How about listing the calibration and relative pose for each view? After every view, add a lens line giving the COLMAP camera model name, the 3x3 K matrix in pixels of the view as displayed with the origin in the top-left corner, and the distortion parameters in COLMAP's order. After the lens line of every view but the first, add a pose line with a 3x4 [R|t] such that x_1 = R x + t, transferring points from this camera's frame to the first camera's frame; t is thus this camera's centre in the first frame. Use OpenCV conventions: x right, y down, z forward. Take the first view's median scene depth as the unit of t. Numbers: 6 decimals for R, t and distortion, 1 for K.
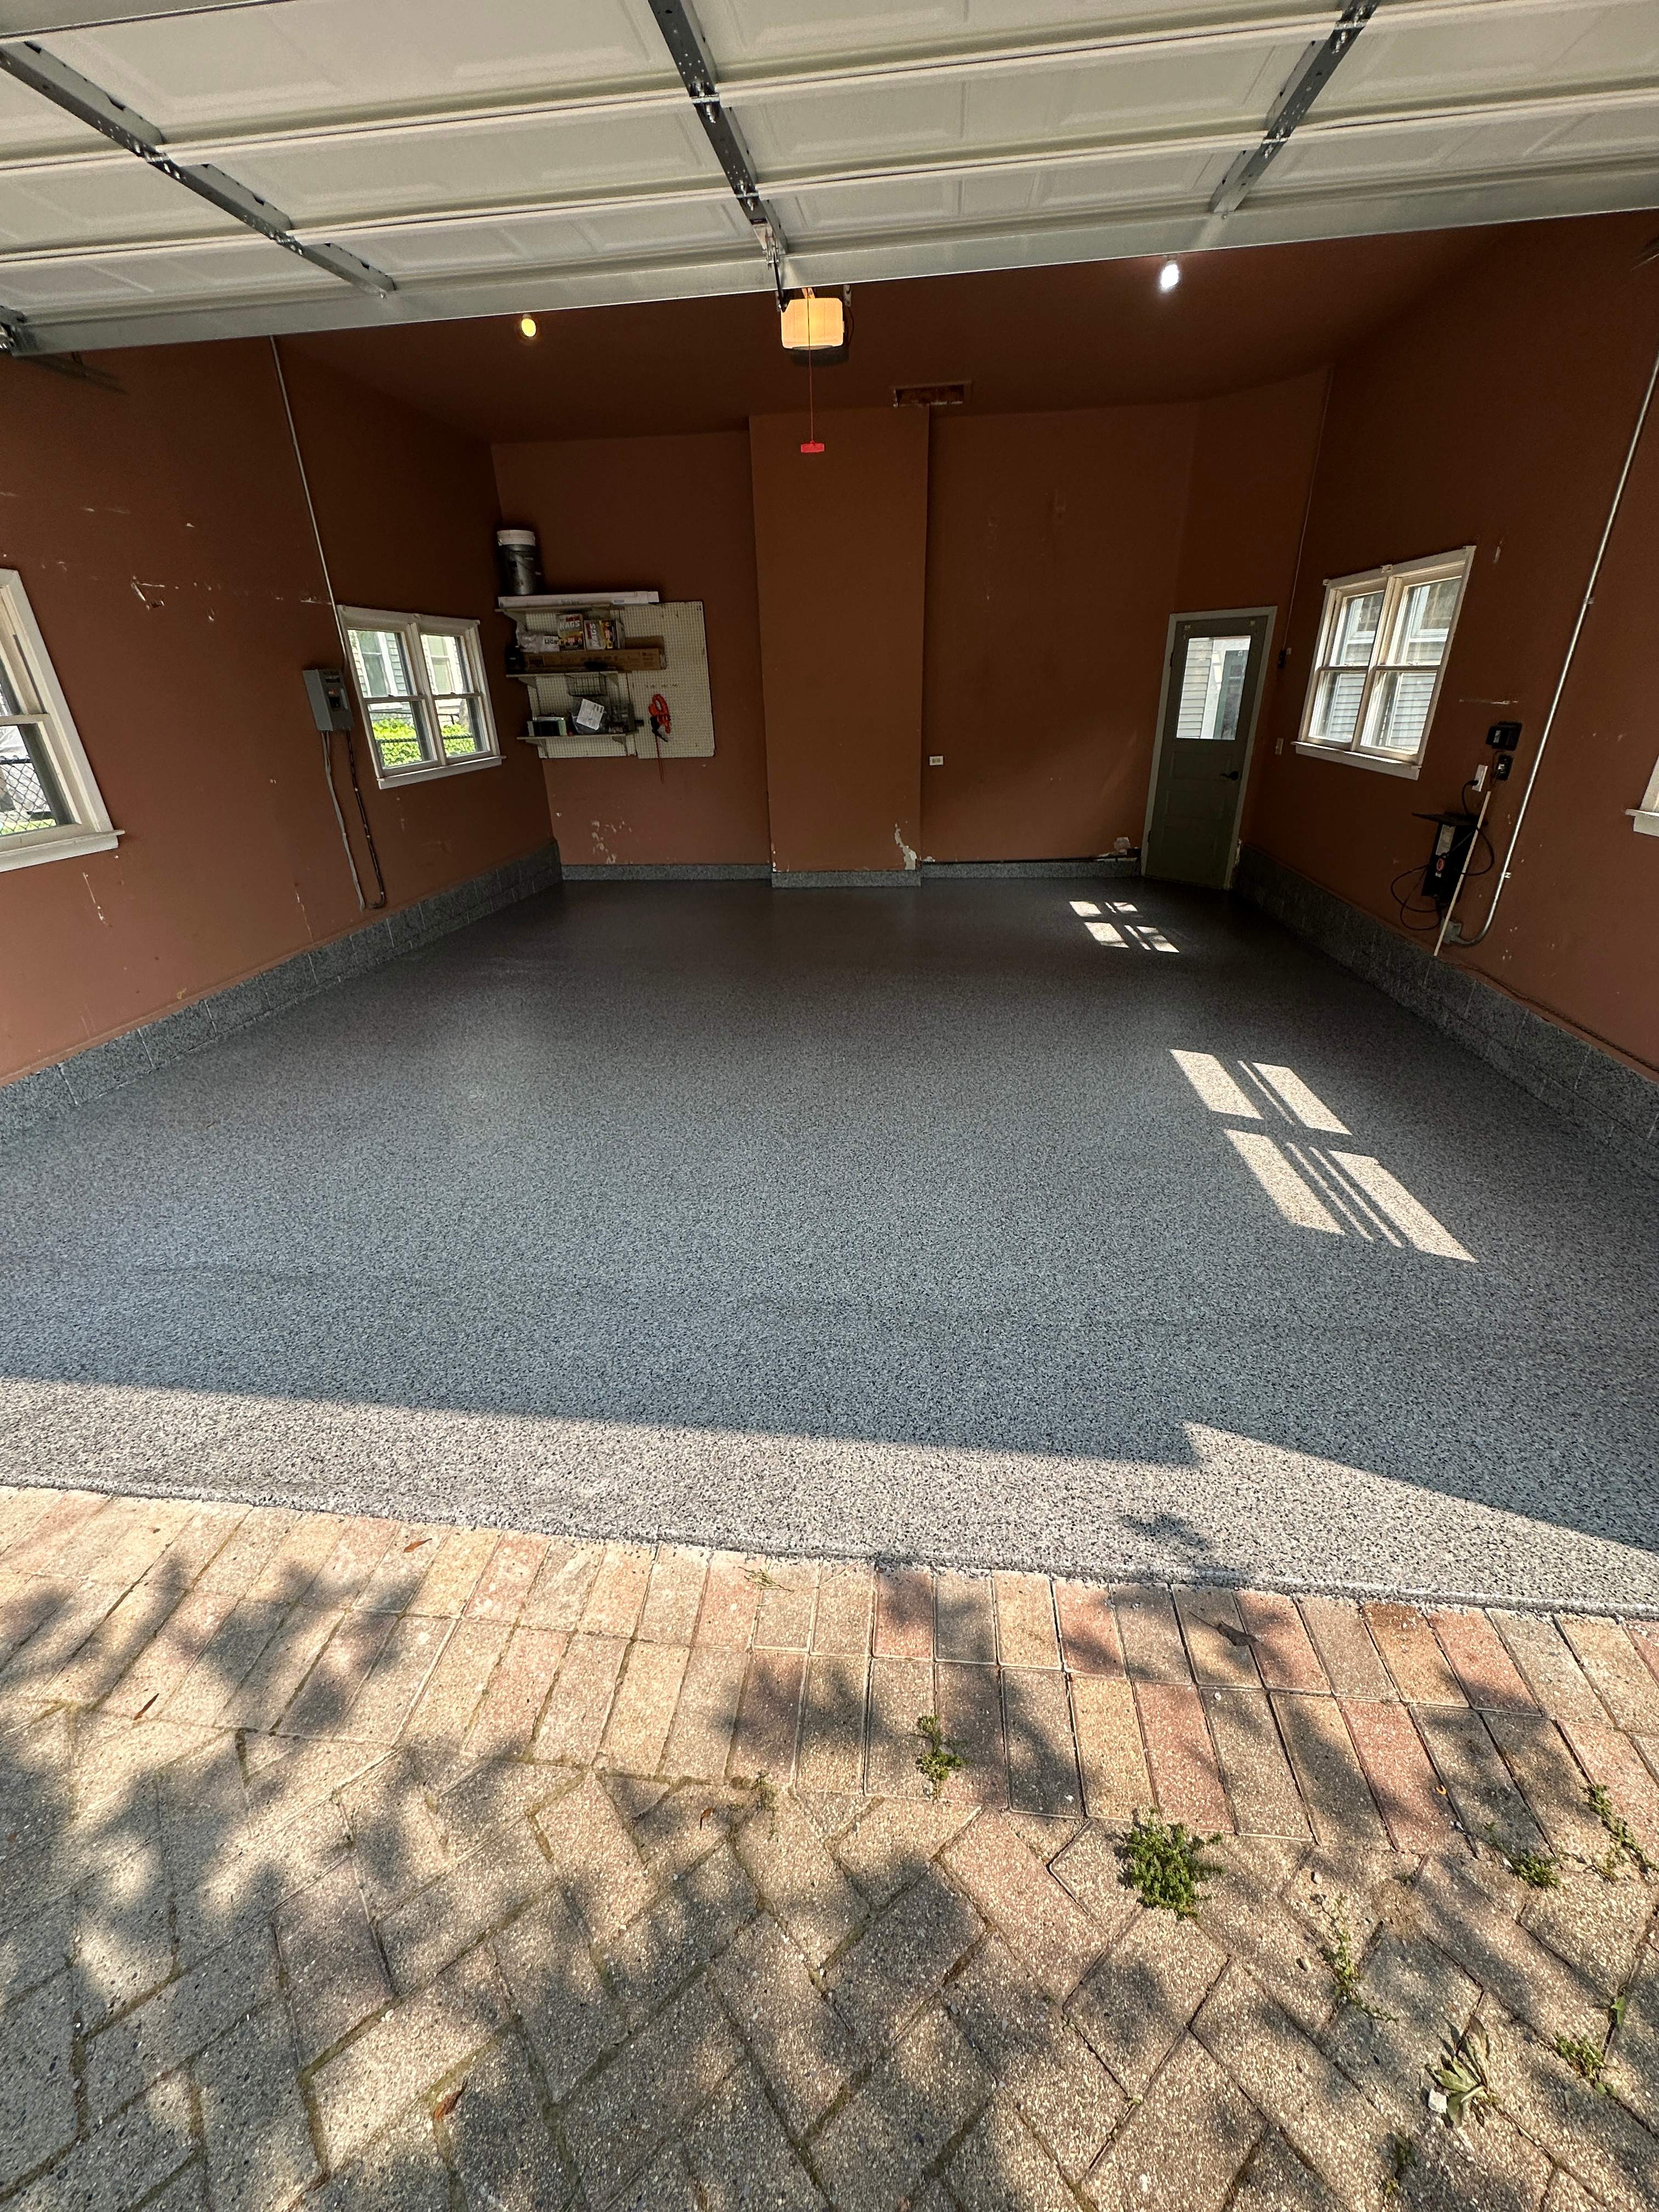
lens RADIAL K [[876.1, 0, 829.0], [0, 876.1, 1106.1], [0, 0, 1]] dist [-0.003255, 0.000484]
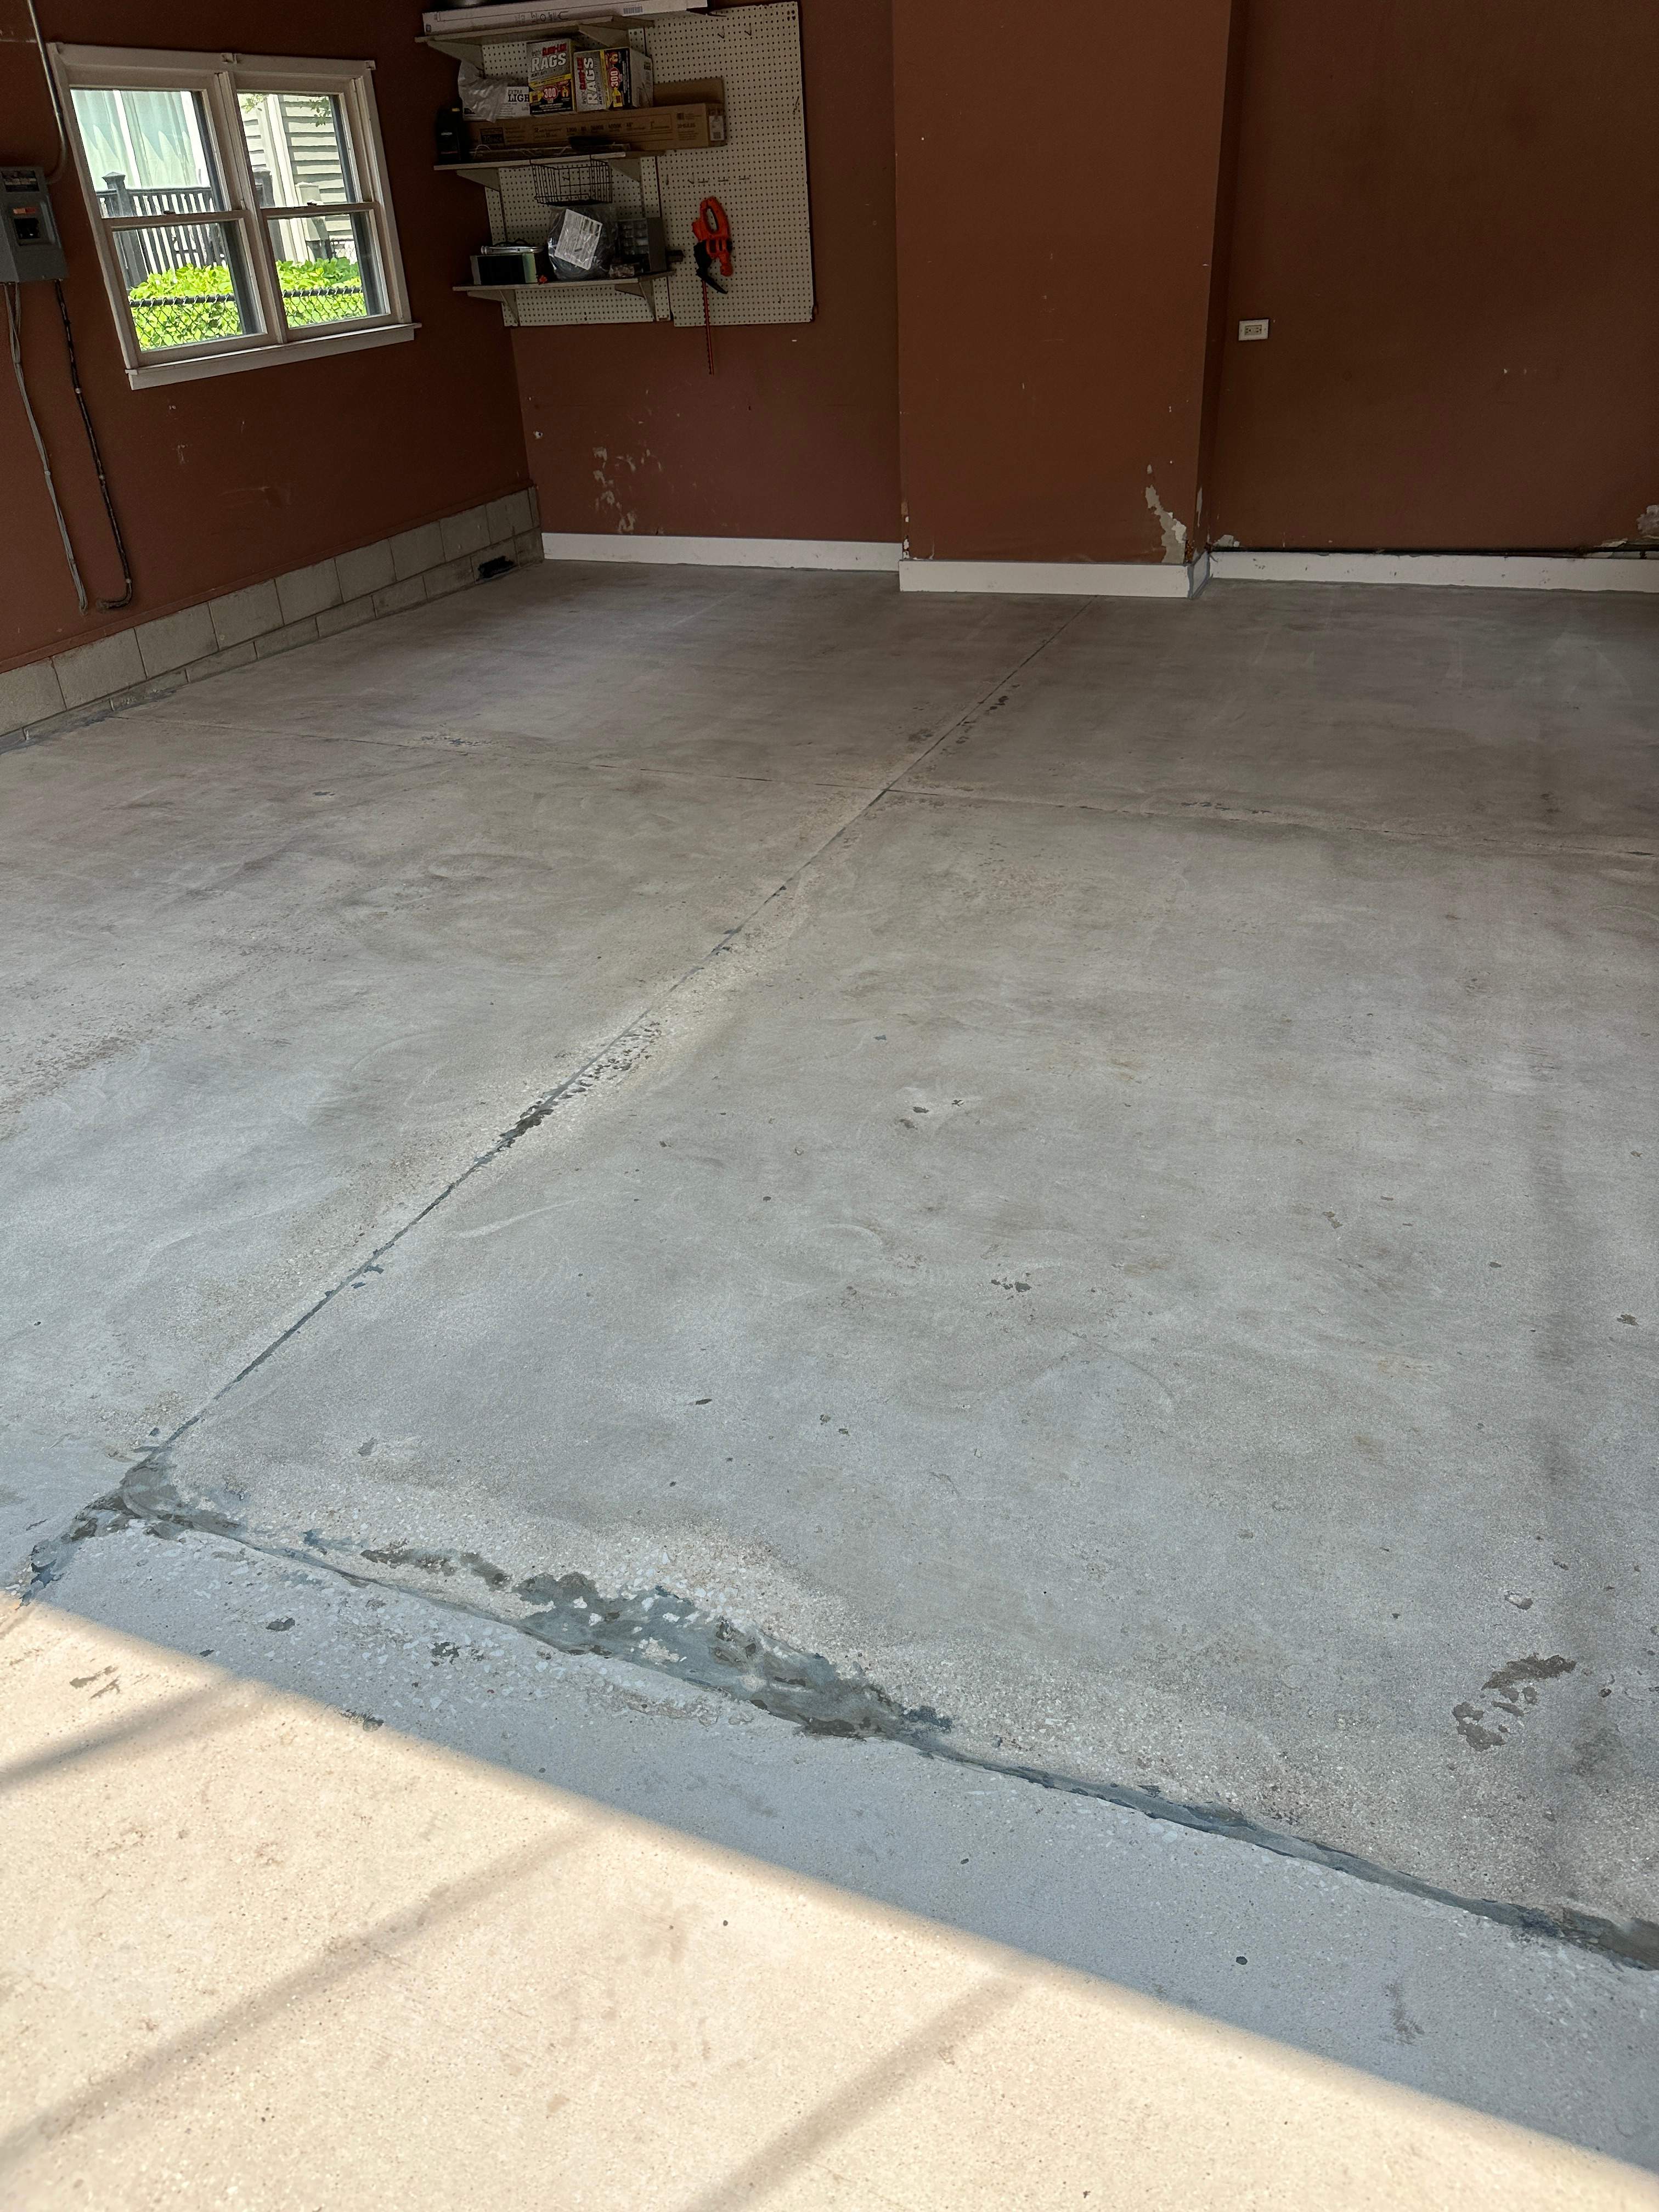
lens RADIAL K [[1550.0, 0, 815.0], [0, 1550.0, 1105.9], [0, 0, 1]] dist [0.032303, -0.044131]
pose [[0.963821, 0.116794, -0.239599, 0.261392], [-0.094524, 0.990236, 0.102461, -0.072163], [0.249227, -0.076106, 0.965450, 0.156885]]
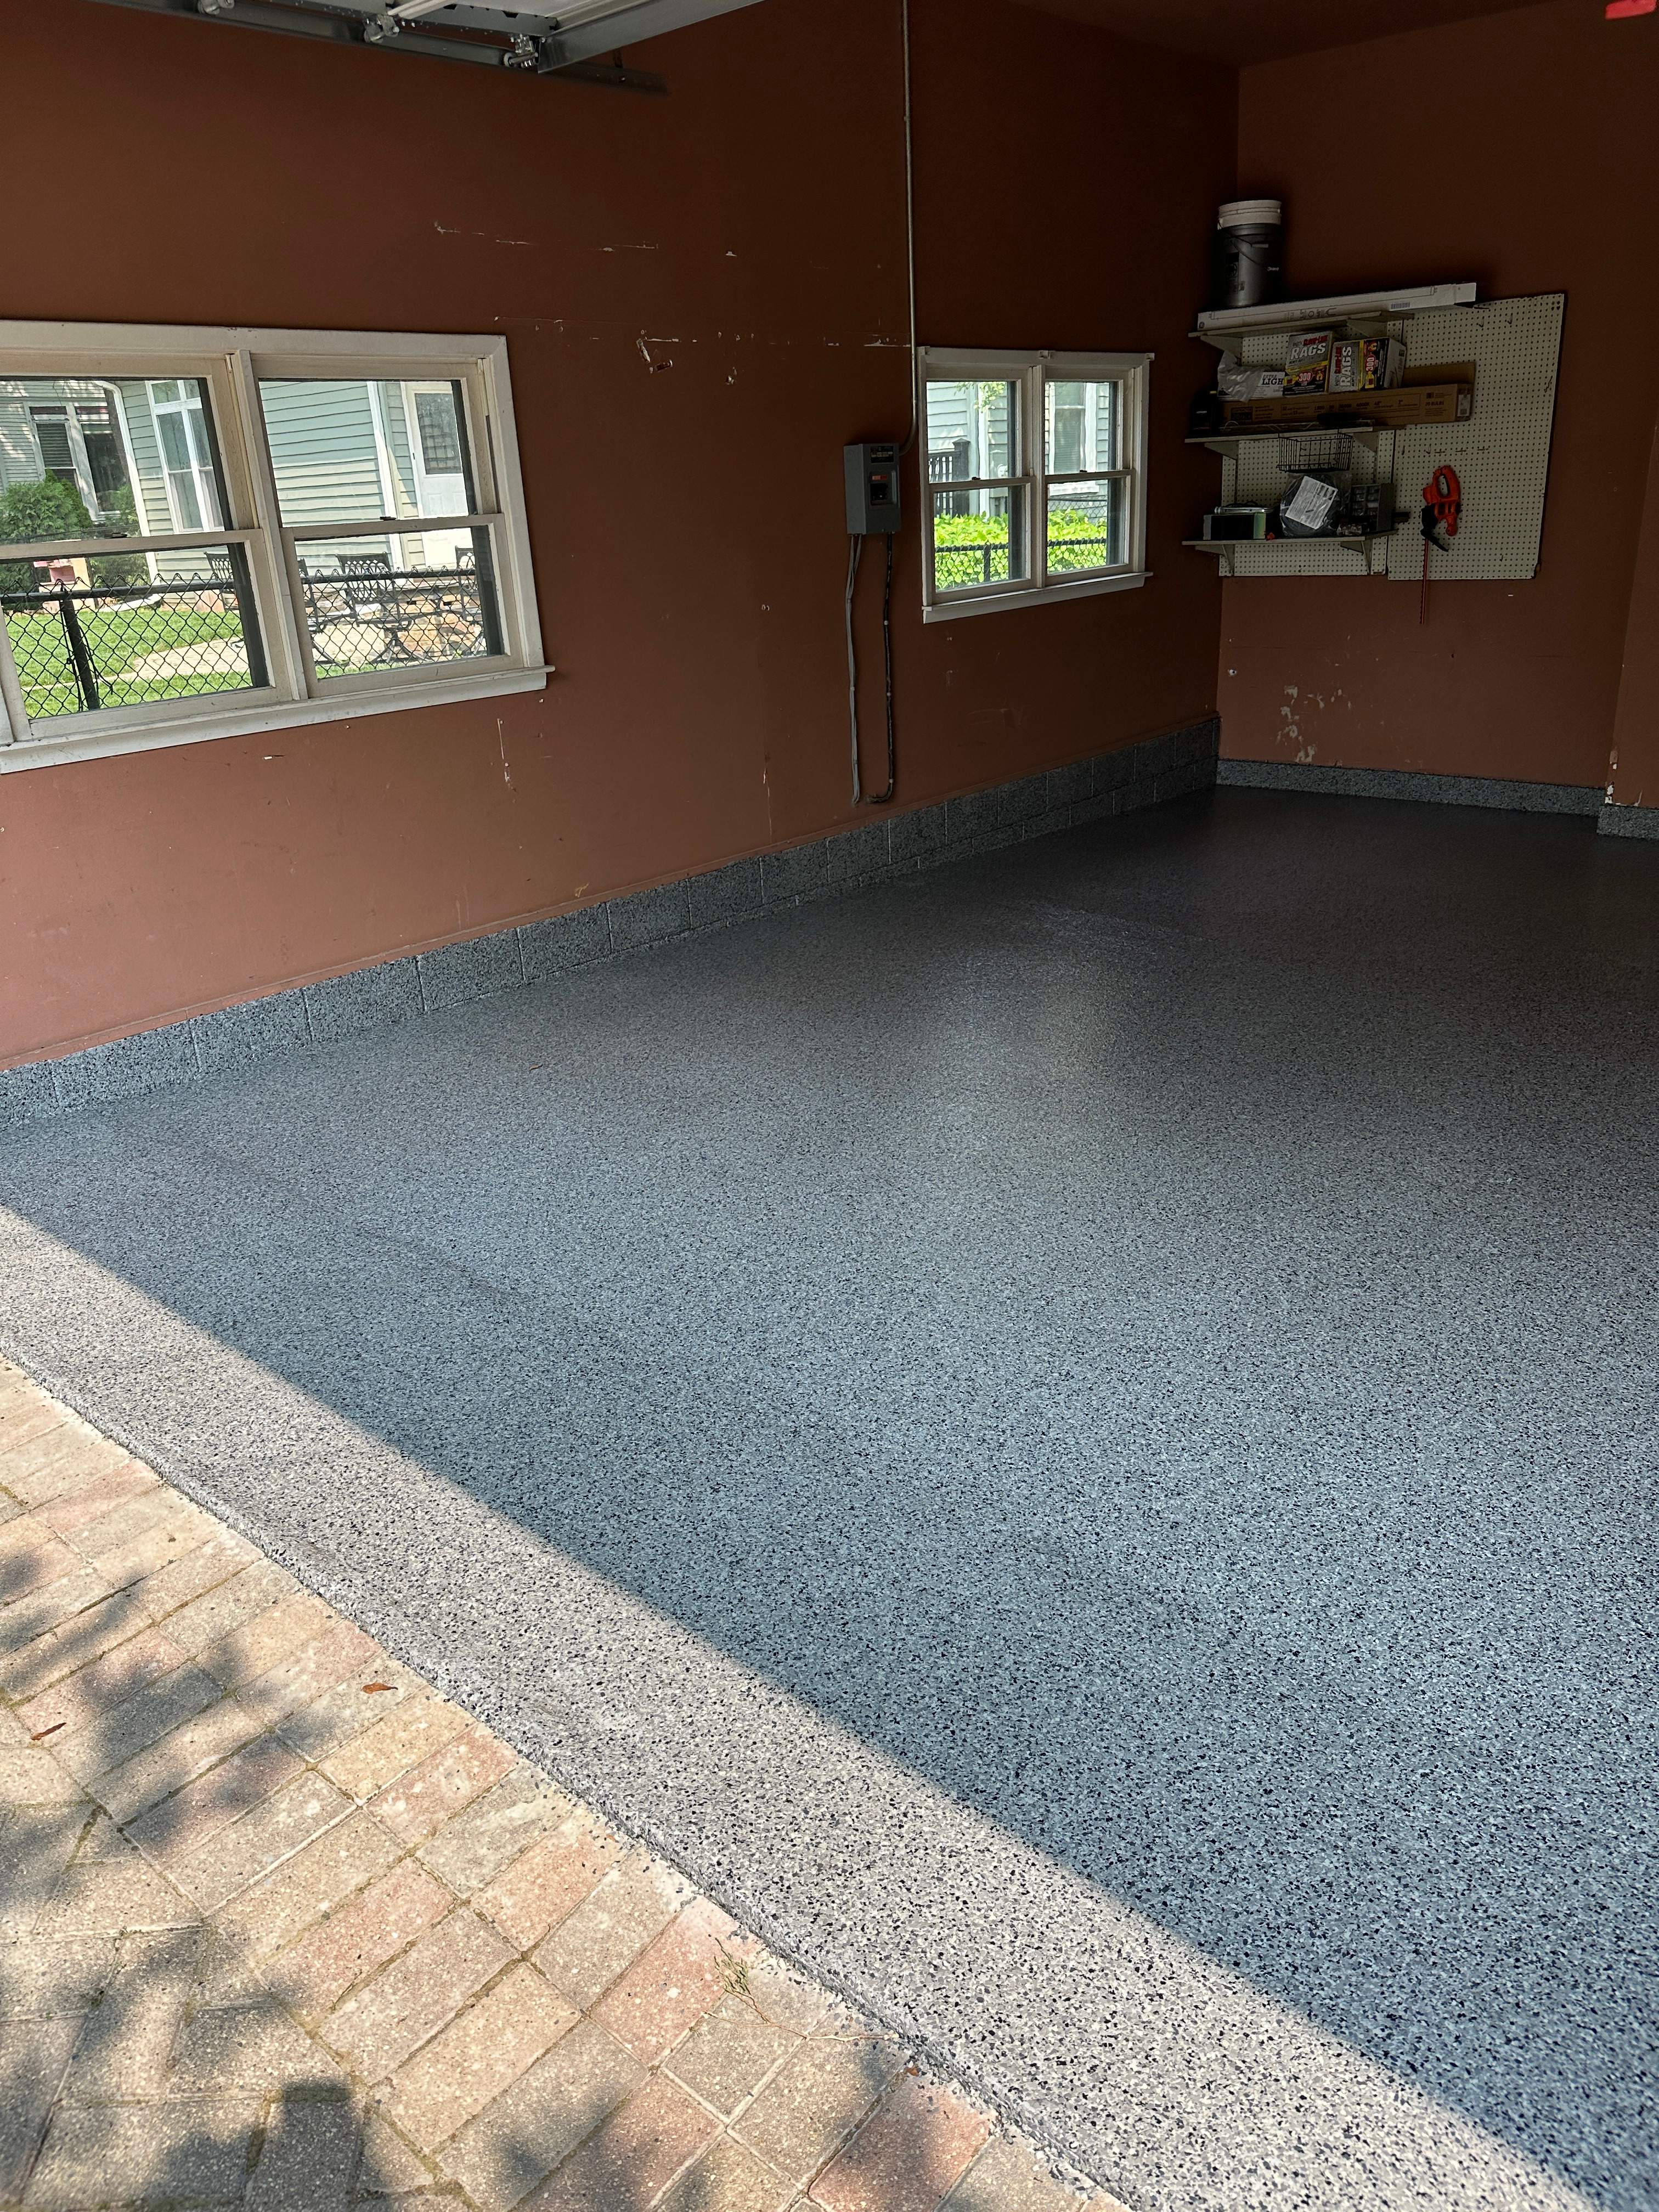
lens RADIAL K [[1550.0, 0, 824.6], [0, 1550.0, 1097.5], [0, 0, 1]] dist [0.032303, -0.044131]
pose [[0.818327, 0.198118, -0.539527, 0.161189], [-0.226011, 0.974011, 0.014861, -0.023513], [0.528450, 0.109778, 0.841837, 0.034131]]
